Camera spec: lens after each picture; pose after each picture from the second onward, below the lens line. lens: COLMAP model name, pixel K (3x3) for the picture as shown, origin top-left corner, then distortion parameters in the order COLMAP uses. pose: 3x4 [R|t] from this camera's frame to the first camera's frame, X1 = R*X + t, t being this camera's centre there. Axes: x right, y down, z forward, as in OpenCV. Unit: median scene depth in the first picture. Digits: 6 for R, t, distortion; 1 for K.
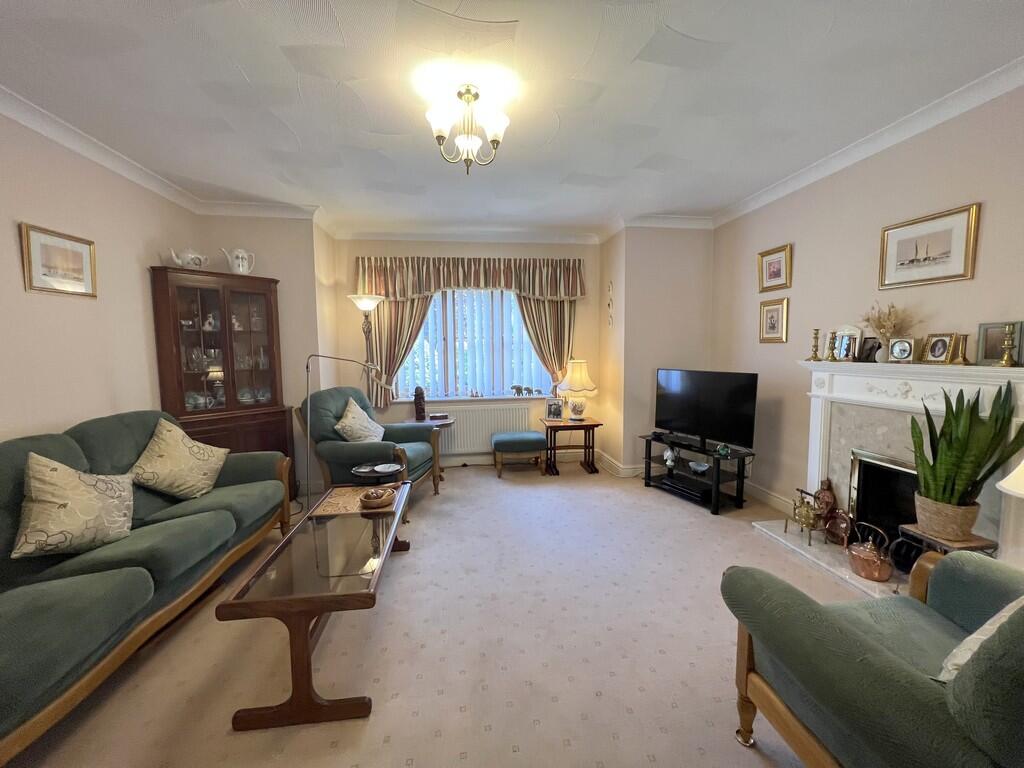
lens RADIAL K [[413.8, 0, 509.8], [0, 413.8, 385.2], [0, 0, 1]] dist [-0.003023, -0.000161]
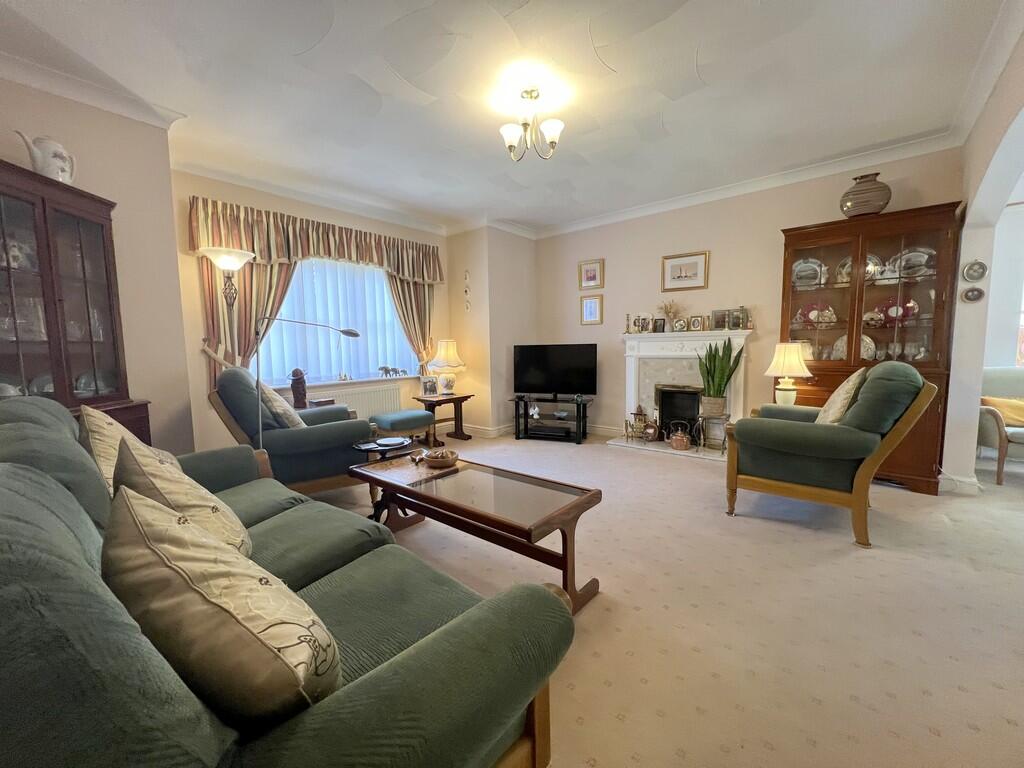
lens RADIAL K [[413.8, 0, 514.3], [0, 413.8, 381.4], [0, 0, 1]] dist [-0.003023, -0.000161]
pose [[0.733278, -0.061486, 0.677143, -0.464092], [0.069810, 0.997448, 0.014972, 0.047472], [-0.676335, 0.036293, 0.735699, 0.082857]]
